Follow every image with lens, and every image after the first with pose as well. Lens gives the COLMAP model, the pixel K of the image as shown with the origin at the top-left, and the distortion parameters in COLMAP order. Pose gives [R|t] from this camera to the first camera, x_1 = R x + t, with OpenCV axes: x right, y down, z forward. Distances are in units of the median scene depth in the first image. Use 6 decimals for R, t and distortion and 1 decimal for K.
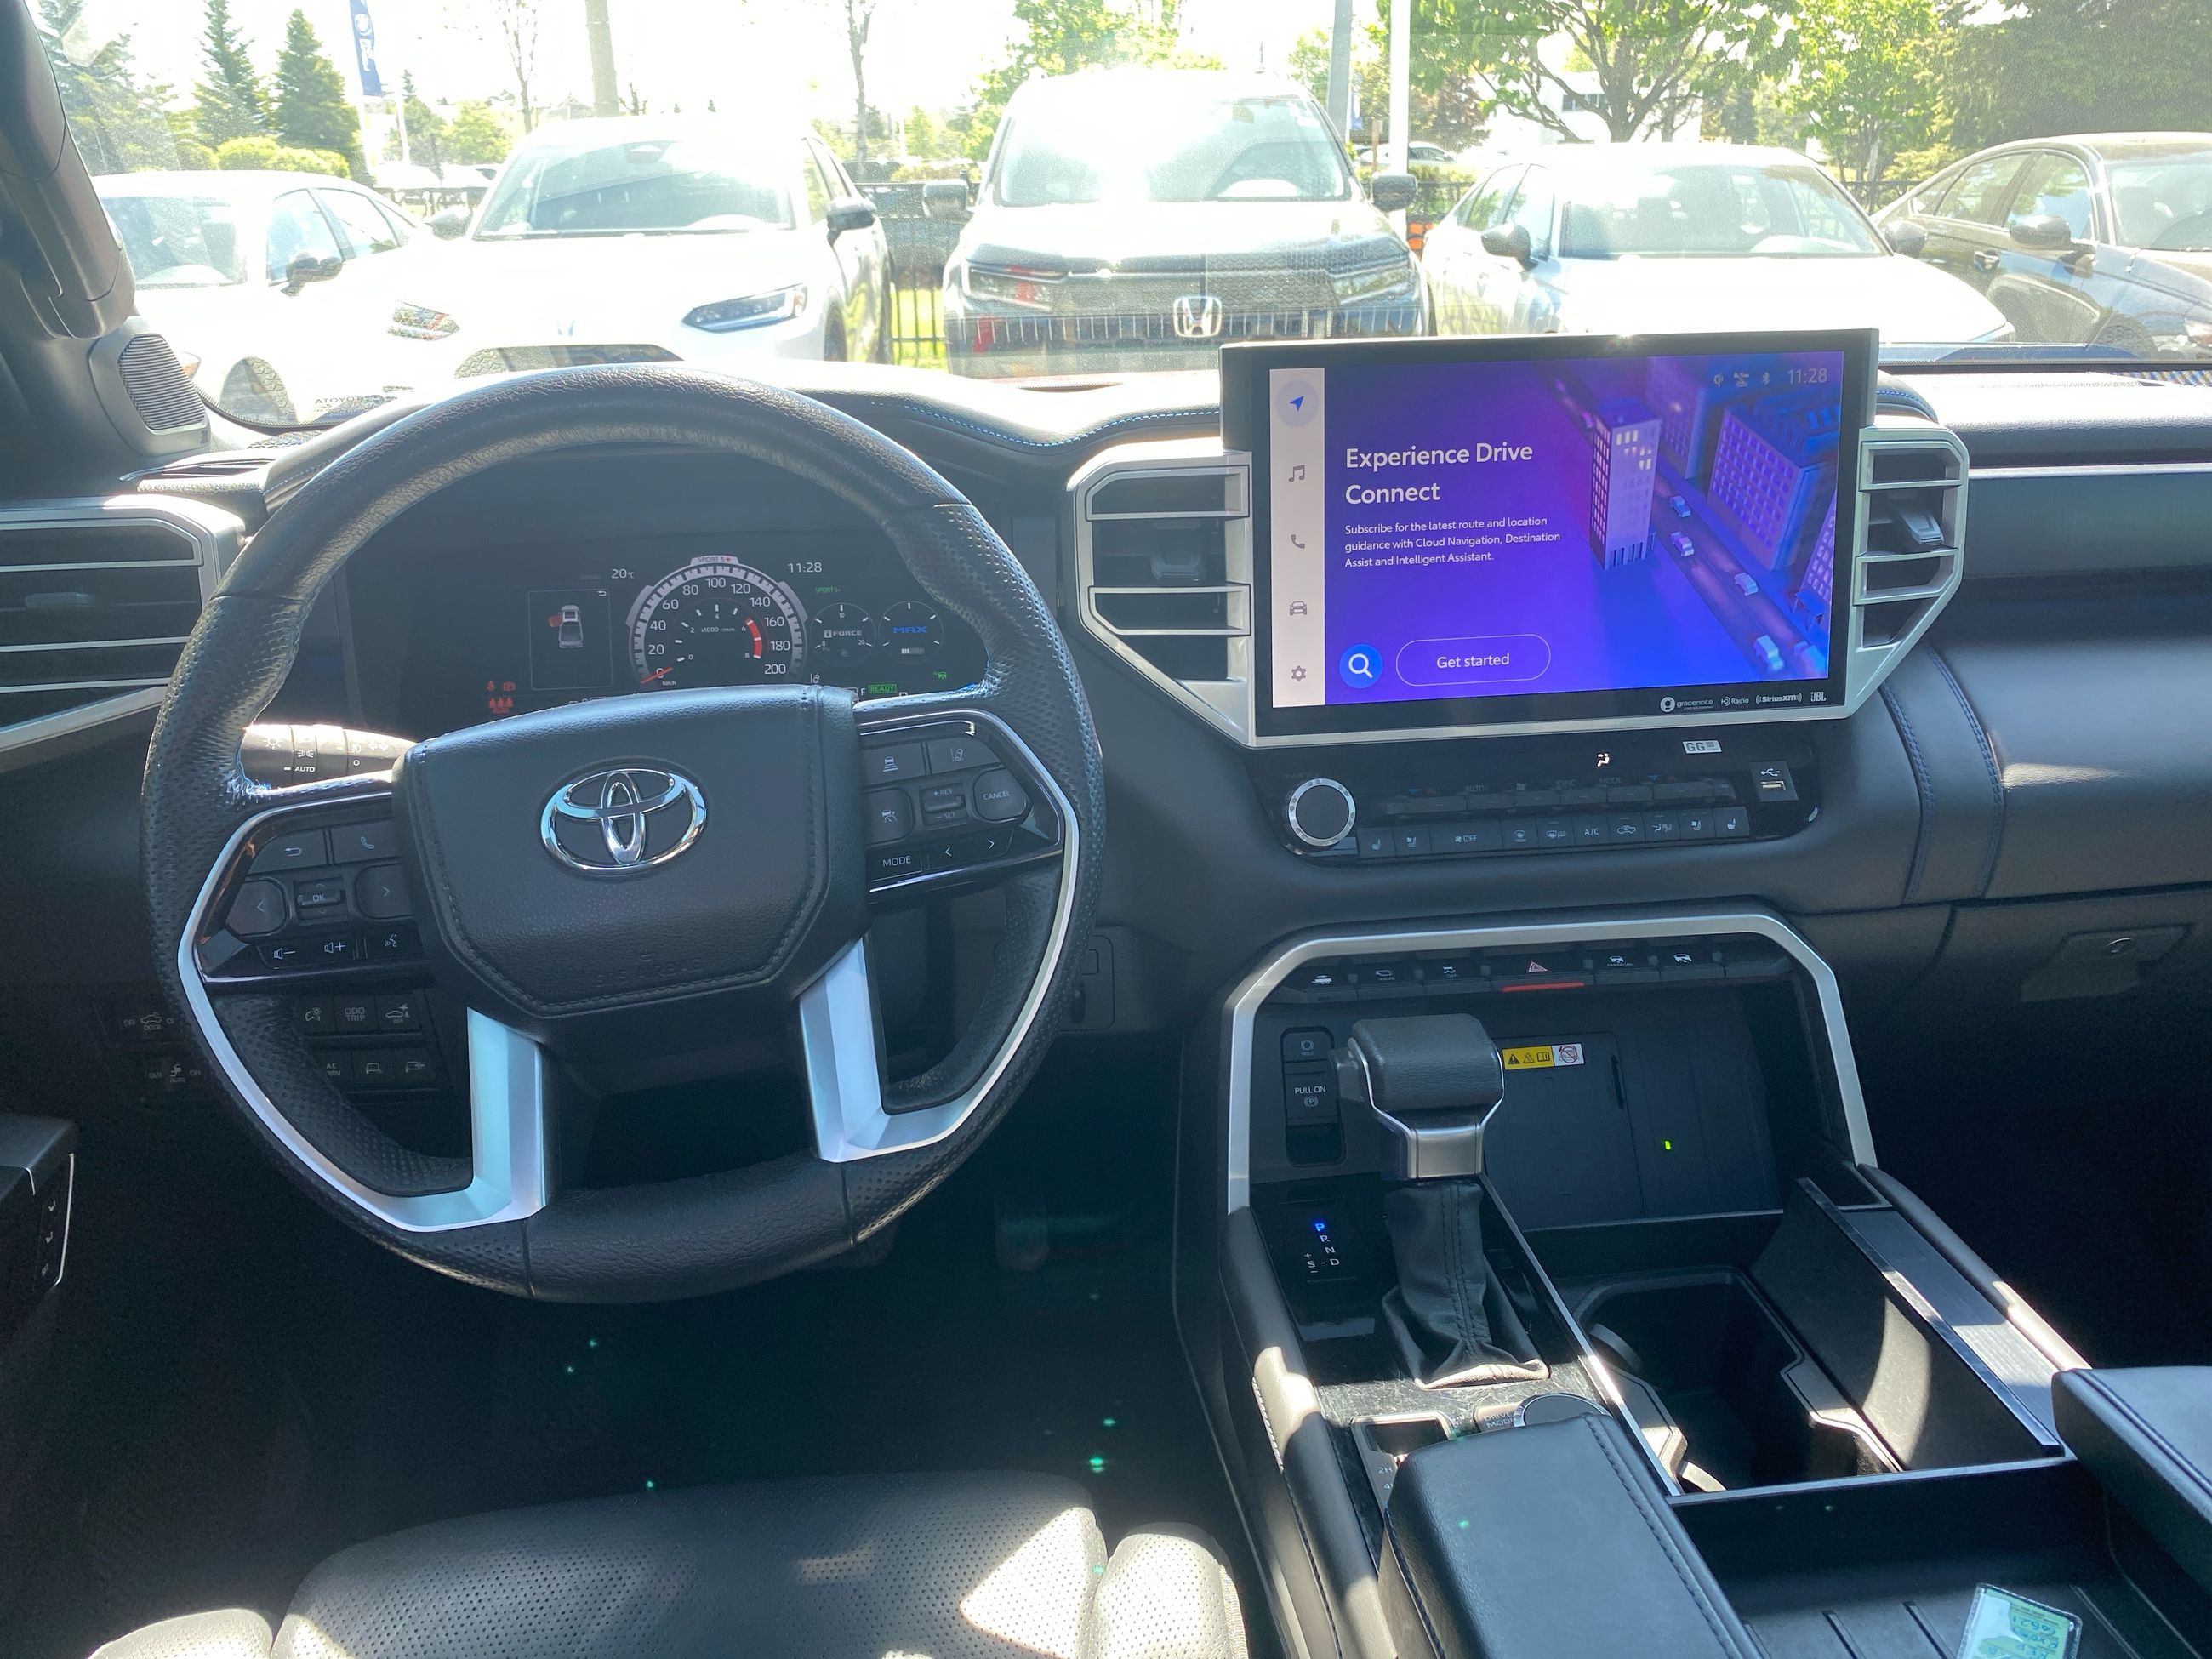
lens RADIAL K [[1716.5, 0, 1085.4], [0, 1716.5, 828.8], [0, 0, 1]] dist [0.026371, -0.038569]
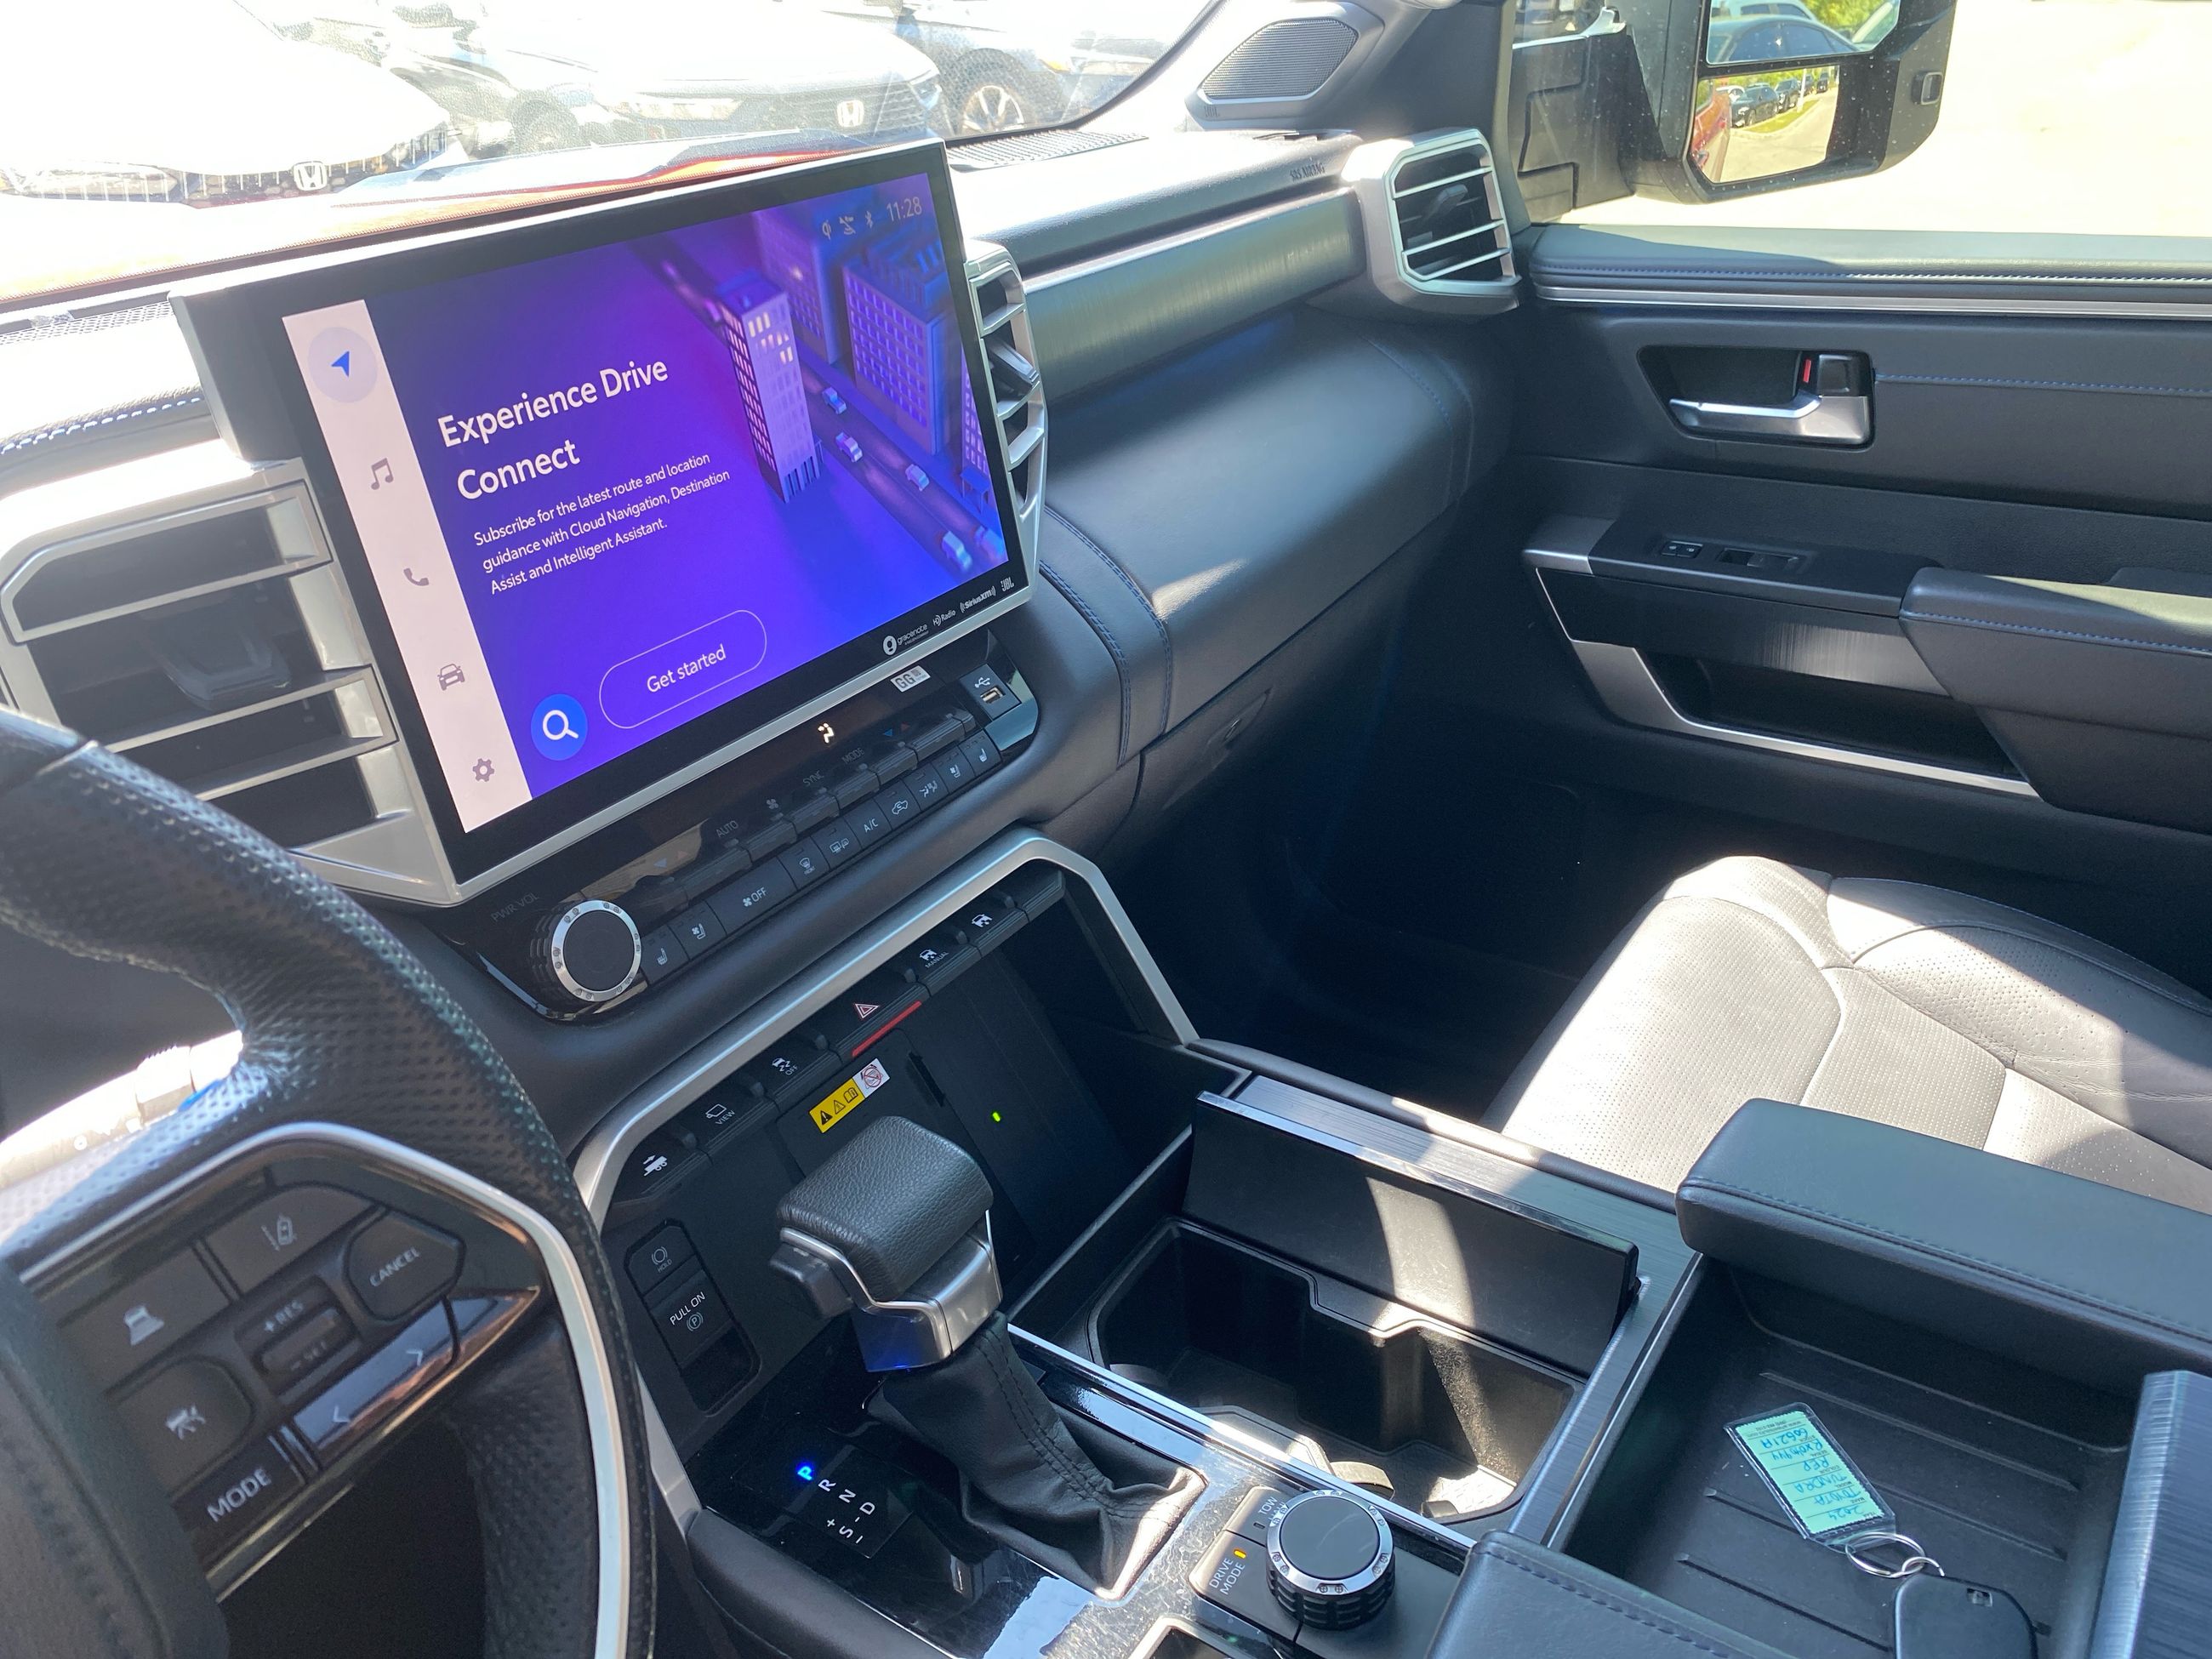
lens RADIAL K [[1716.5, 0, 1133.1], [0, 1716.5, 814.5], [0, 0, 1]] dist [0.026371, -0.038569]
pose [[0.638452, -0.369611, 0.675105, -0.161485], [0.300439, 0.927240, 0.223524, -0.145278], [-0.708601, 0.060118, 0.703044, 0.365269]]
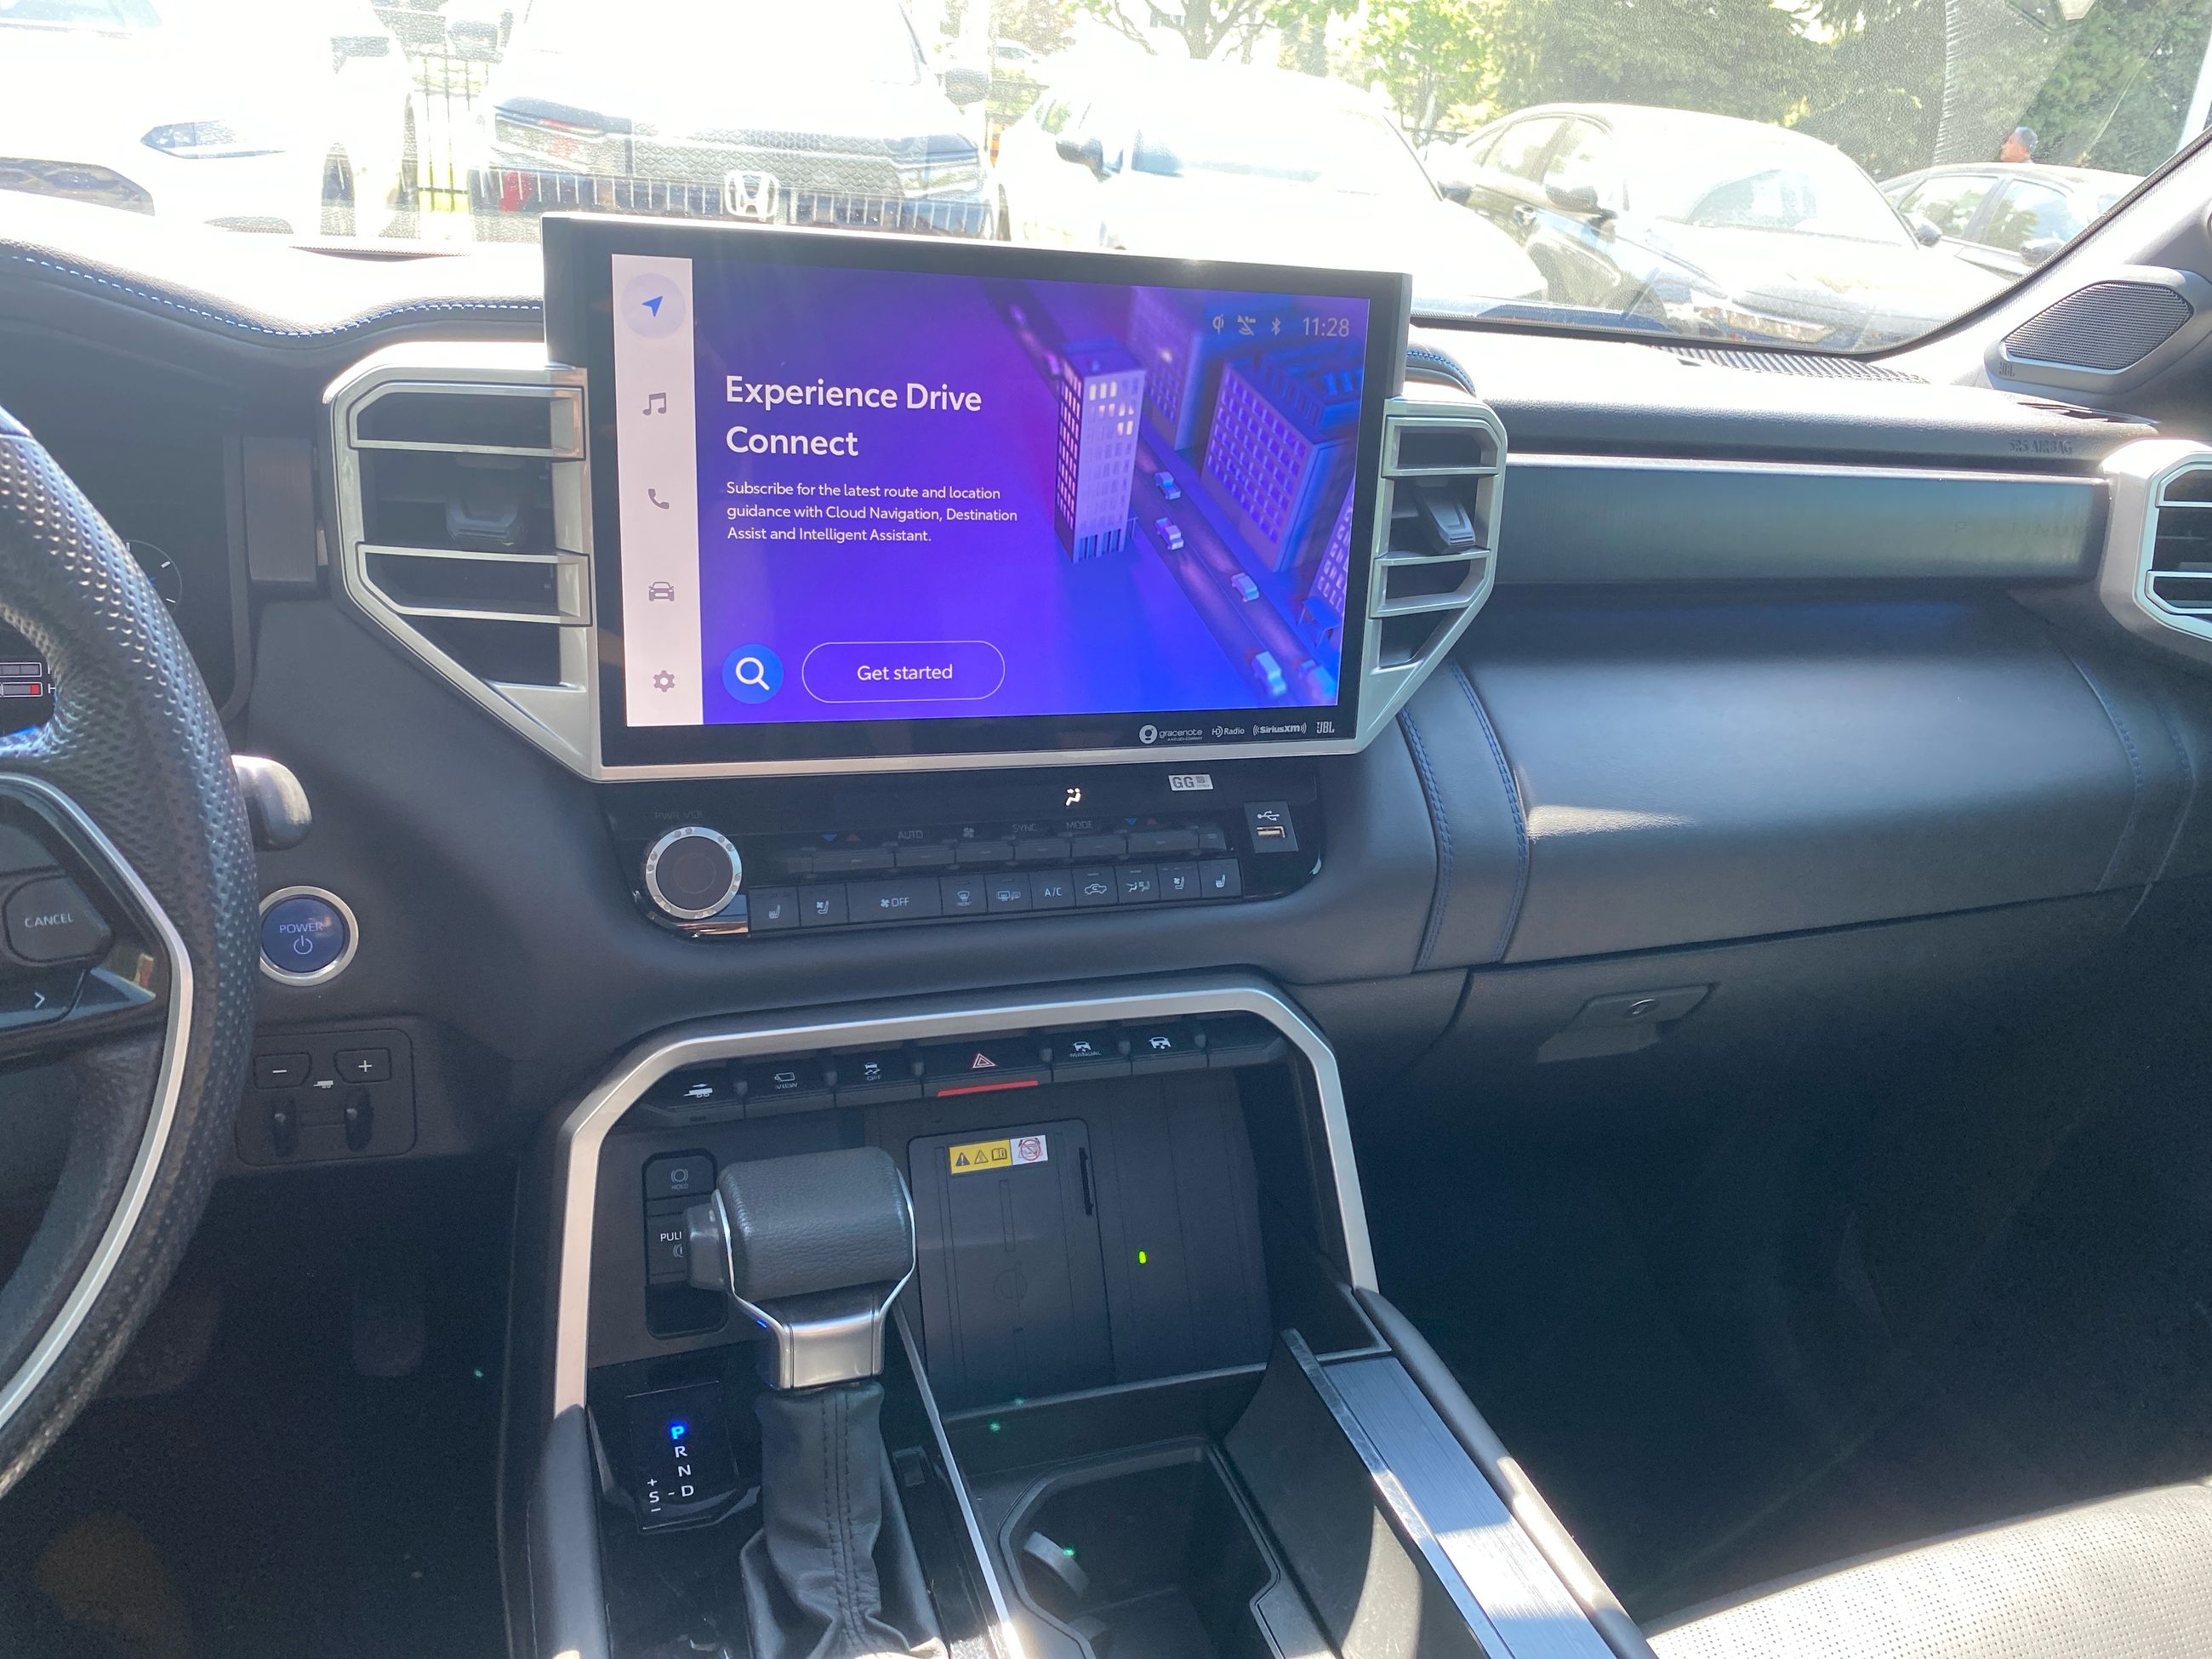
lens RADIAL K [[1716.5, 0, 1100.5], [0, 1716.5, 813.0], [0, 0, 1]] dist [0.026371, -0.038569]
pose [[0.968324, 0.012357, 0.249392, 0.121679], [-0.024469, 0.998664, 0.045522, -0.071998], [-0.248496, -0.050182, 0.967332, 0.243016]]
